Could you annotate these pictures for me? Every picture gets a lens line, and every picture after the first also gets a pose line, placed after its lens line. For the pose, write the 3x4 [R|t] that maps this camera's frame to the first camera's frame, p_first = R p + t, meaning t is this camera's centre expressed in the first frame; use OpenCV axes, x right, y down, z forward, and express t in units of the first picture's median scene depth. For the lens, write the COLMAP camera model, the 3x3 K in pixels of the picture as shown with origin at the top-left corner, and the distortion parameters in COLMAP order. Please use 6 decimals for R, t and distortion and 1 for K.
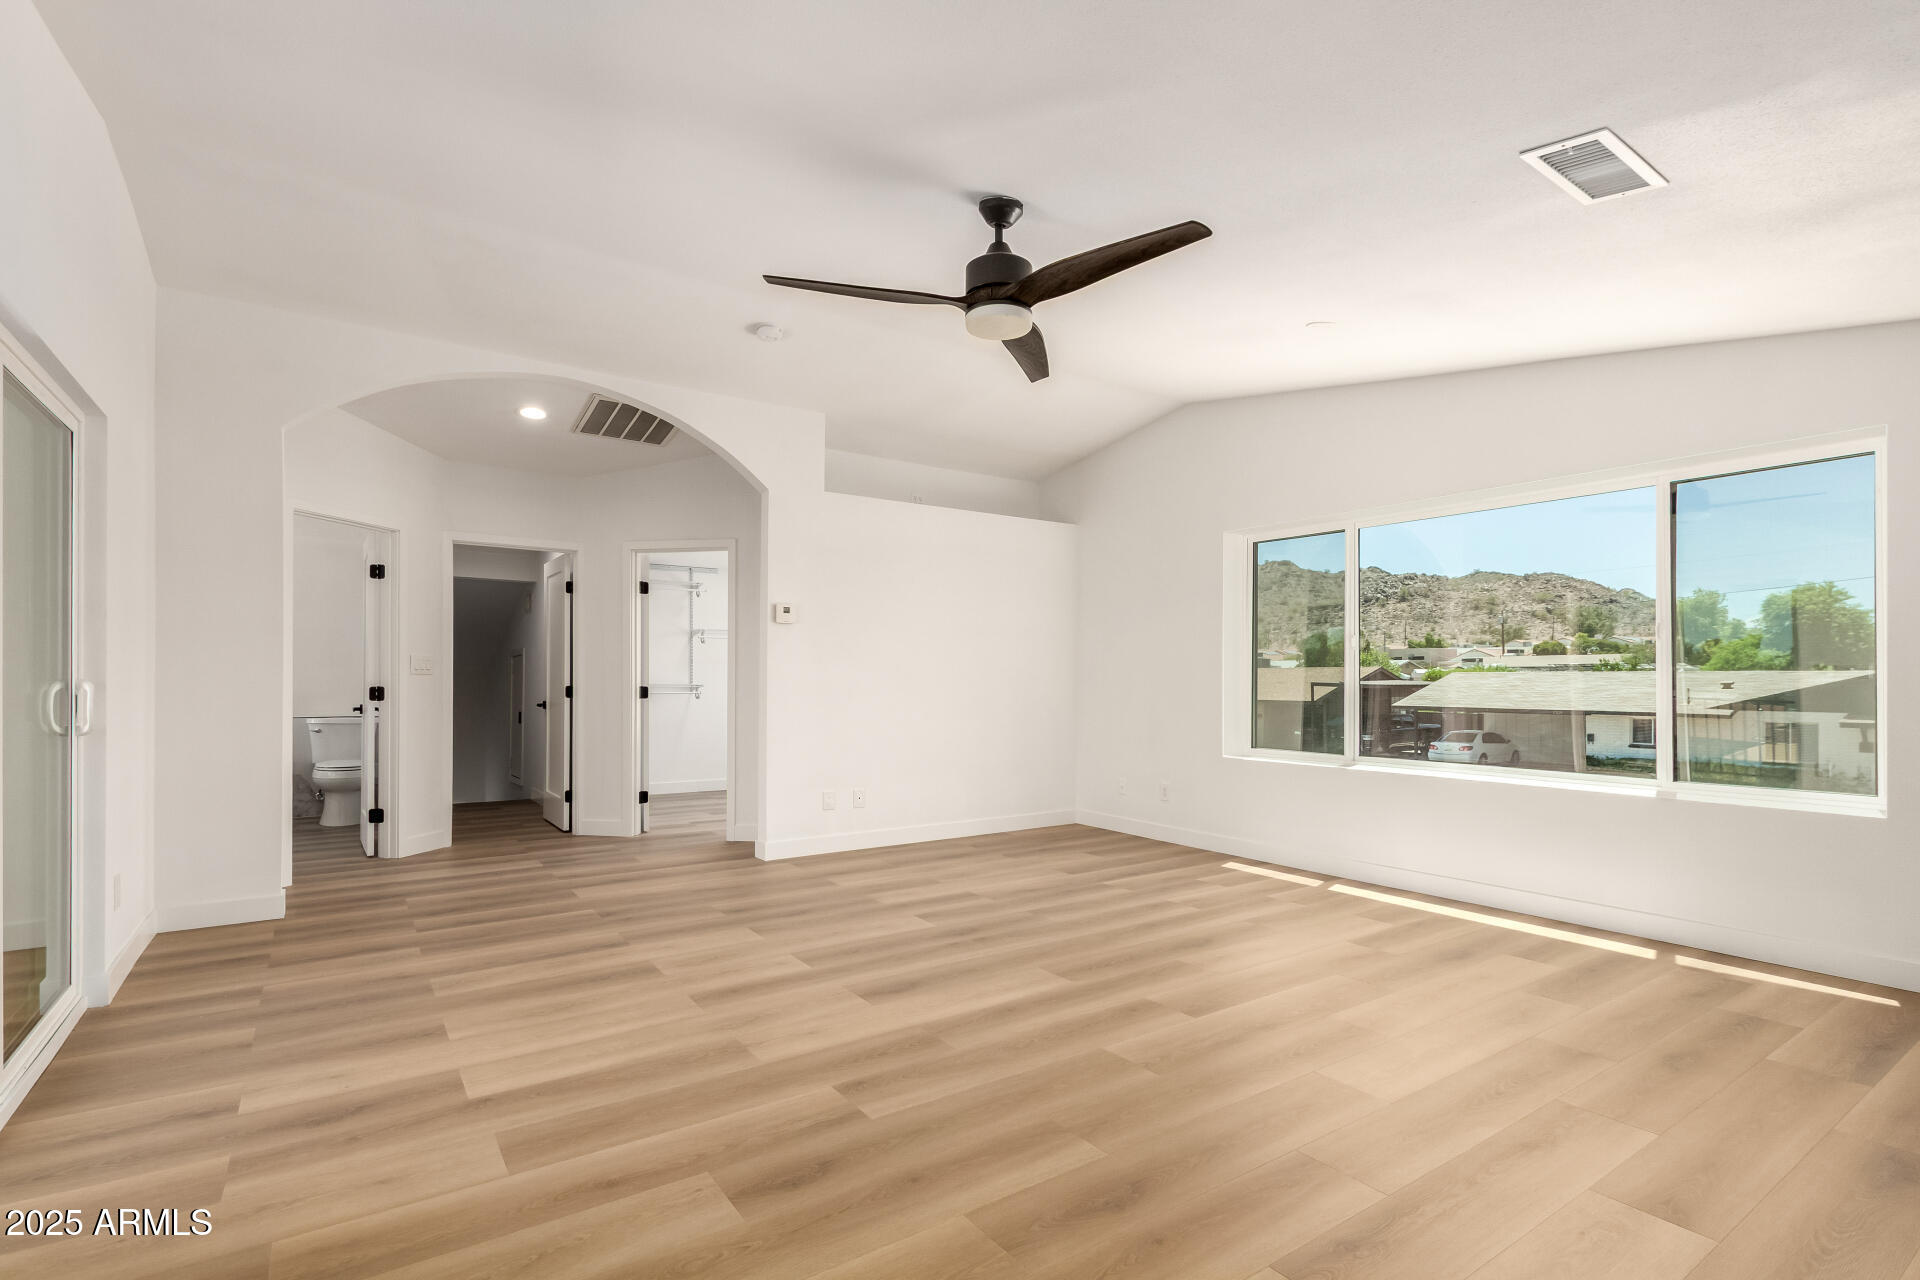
lens RADIAL K [[901.9, 0, 963.6], [0, 901.9, 678.5], [0, 0, 1]] dist [-0.000733, -0.000016]
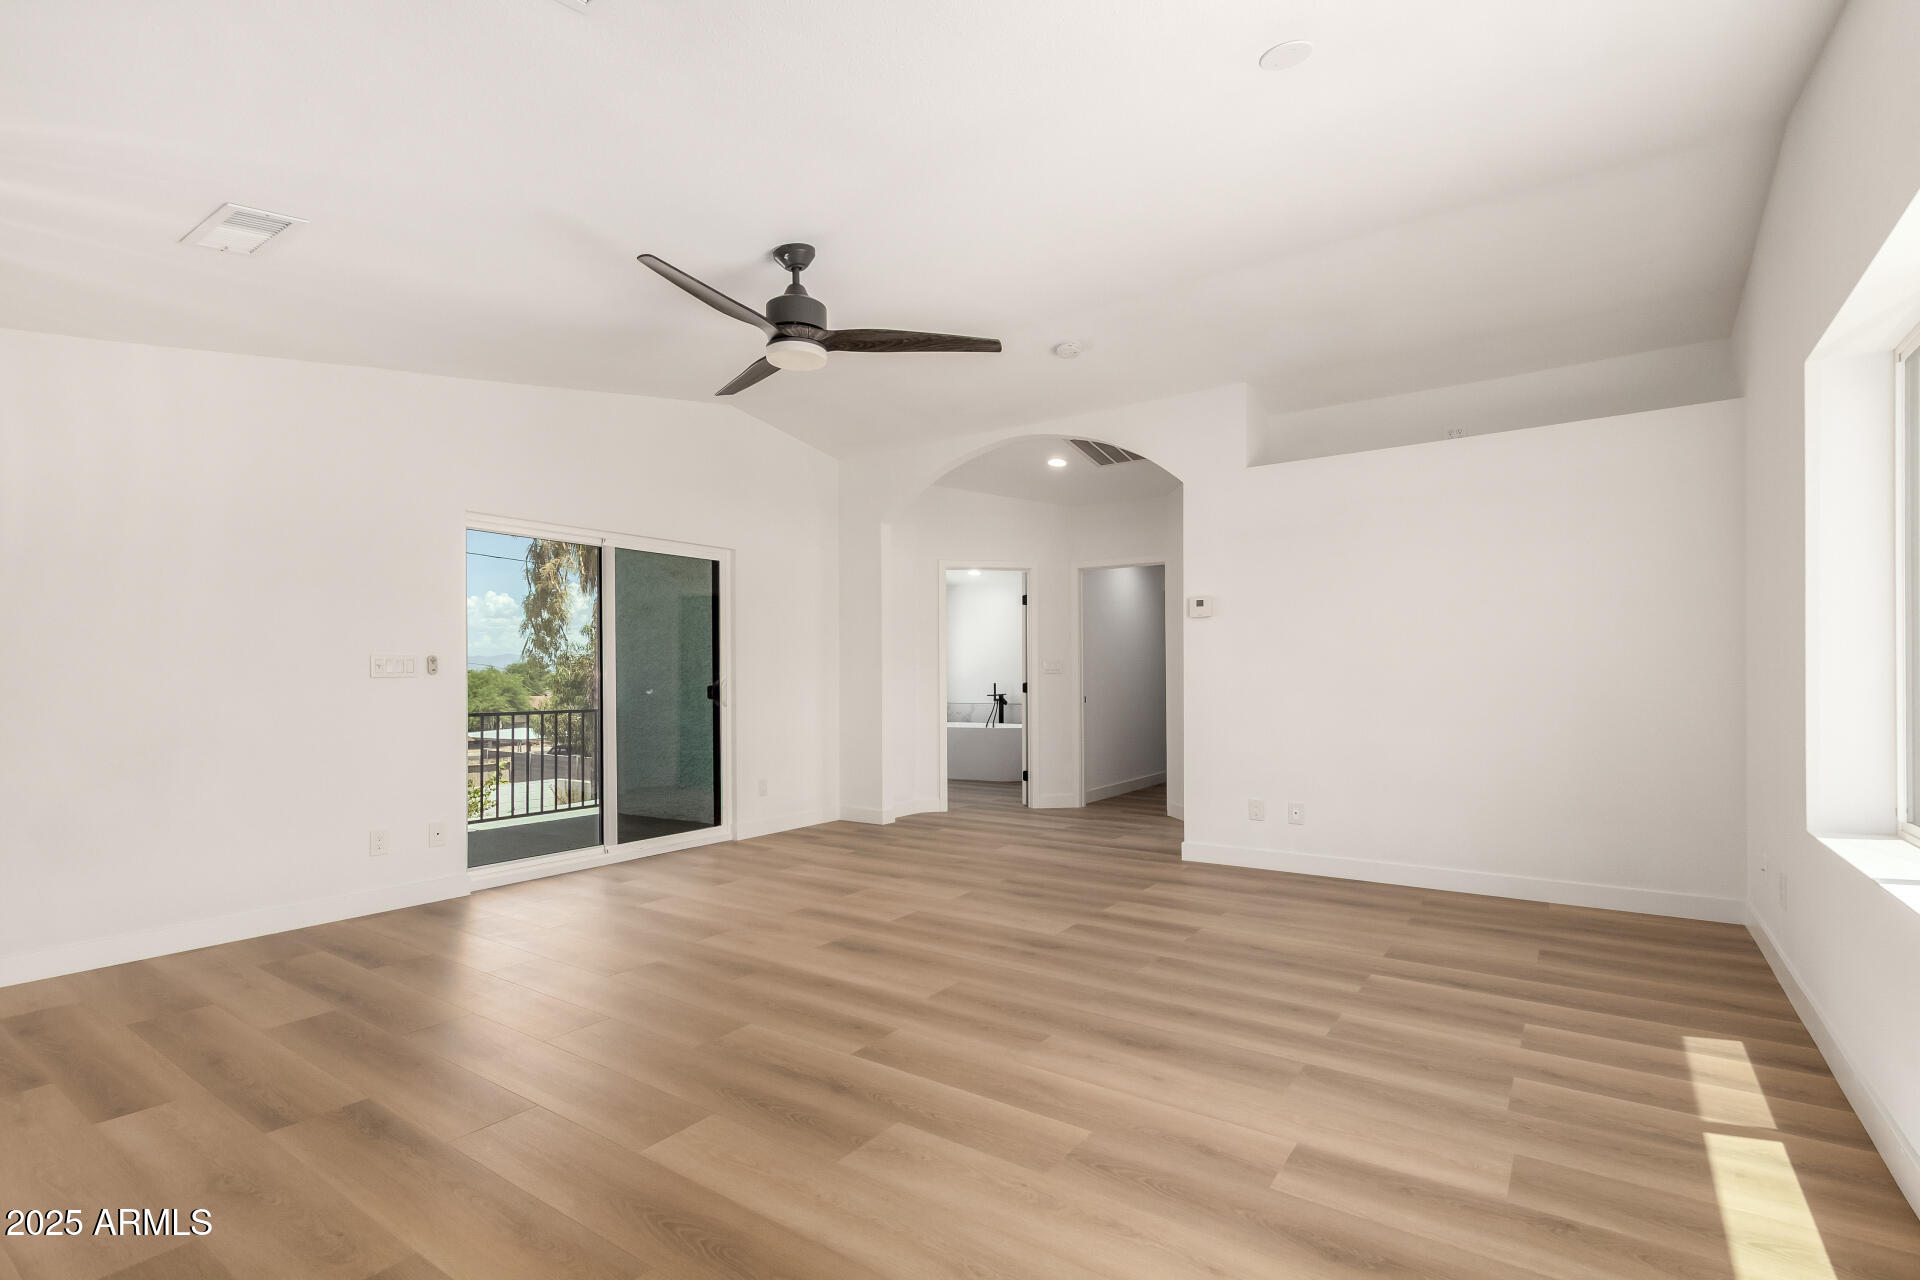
lens RADIAL K [[901.9, 0, 963.6], [0, 901.9, 678.5], [0, 0, 1]] dist [-0.000733, -0.000016]
pose [[0.335587, -0.004905, -0.941996, 0.677454], [0.009511, 0.999953, -0.001818, 0.003744], [0.941961, -0.008350, 0.335618, 0.481014]]
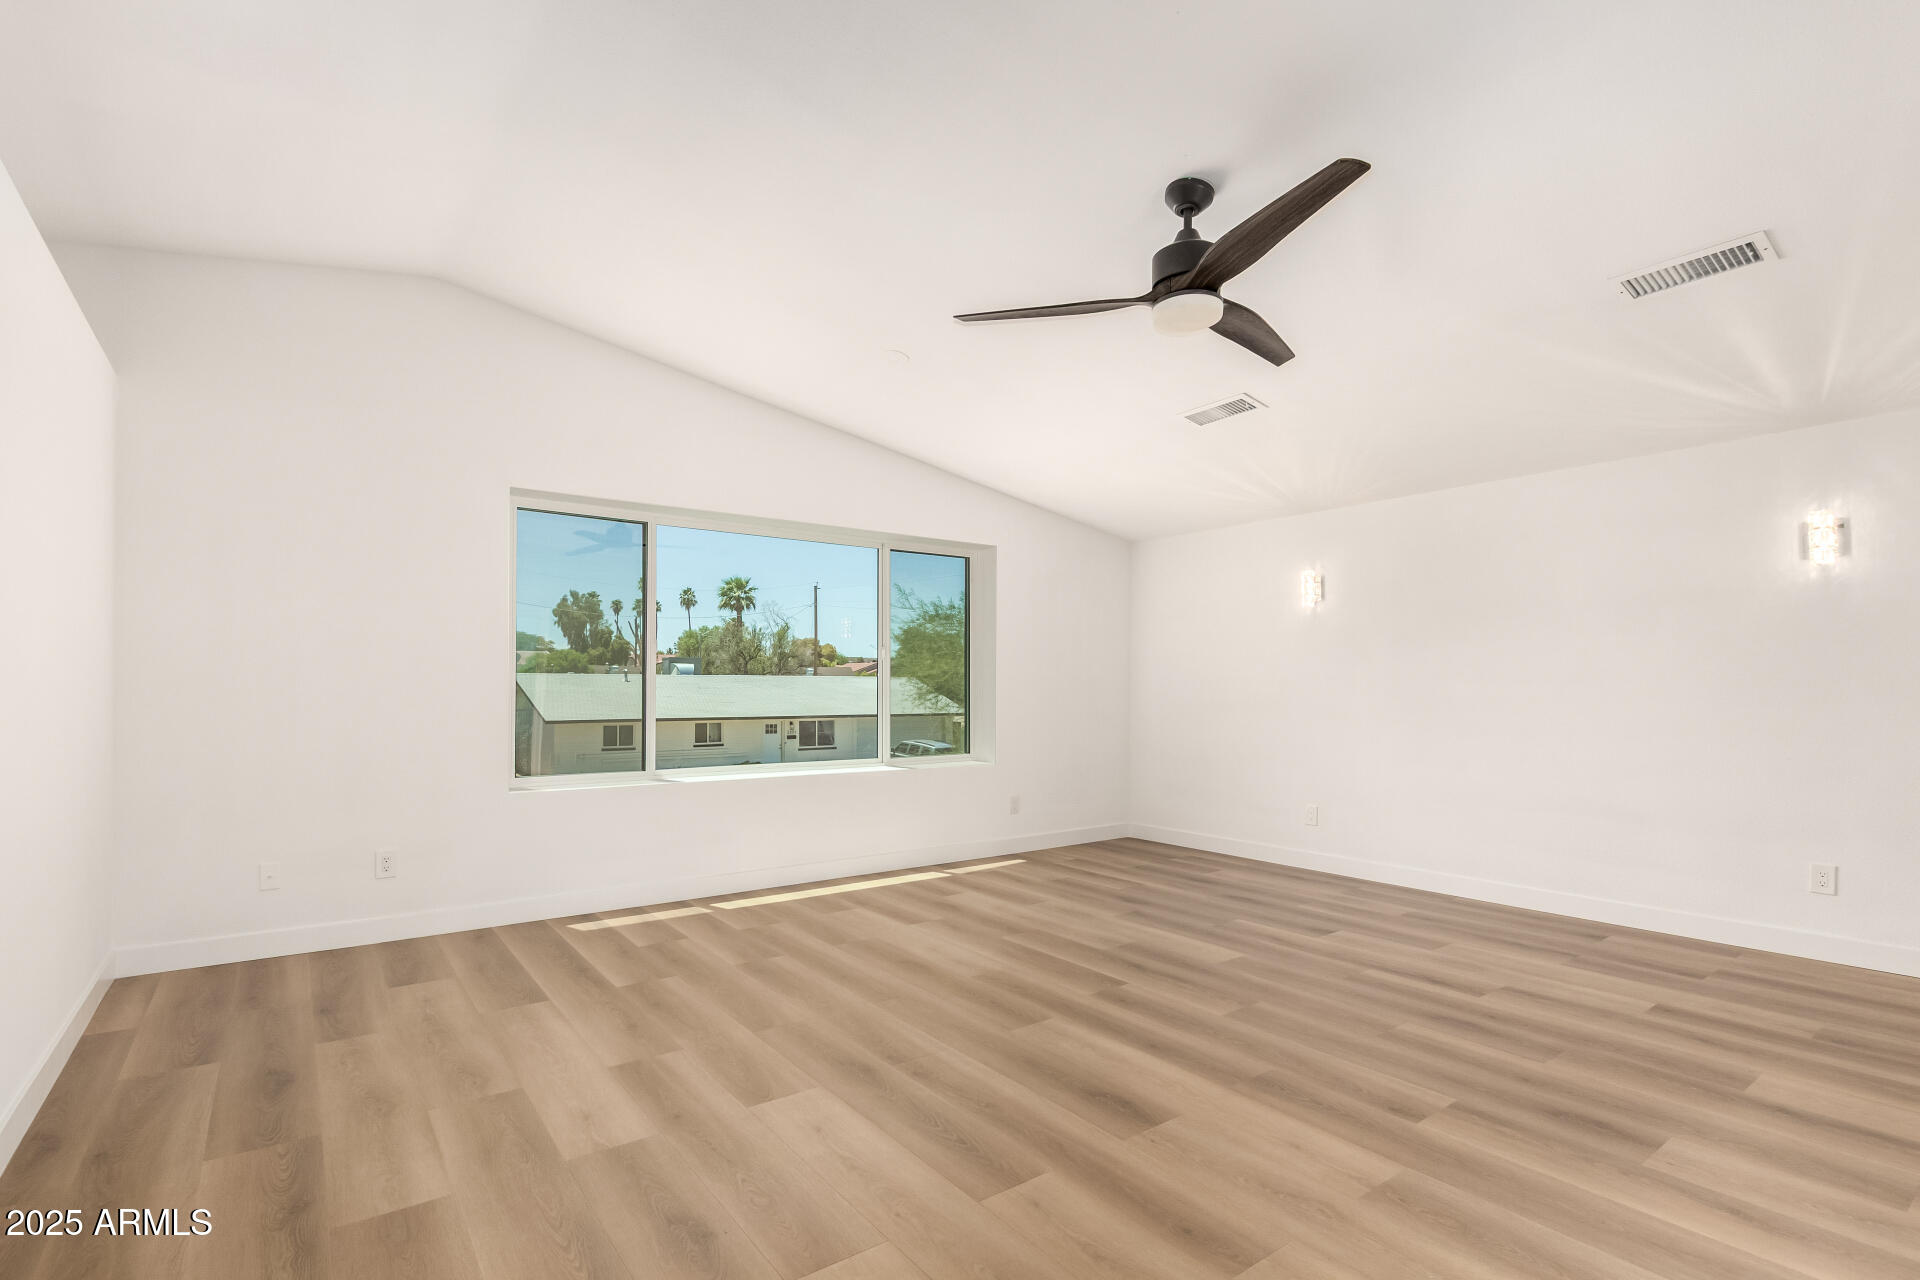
lens RADIAL K [[901.9, 0, 963.6], [0, 901.9, 678.5], [0, 0, 1]] dist [-0.000733, -0.000016]
pose [[-0.030581, 0.003527, 0.999526, -0.537935], [-0.002971, 0.999989, -0.003619, -0.008583], [-0.999528, -0.003080, -0.030570, 0.744101]]
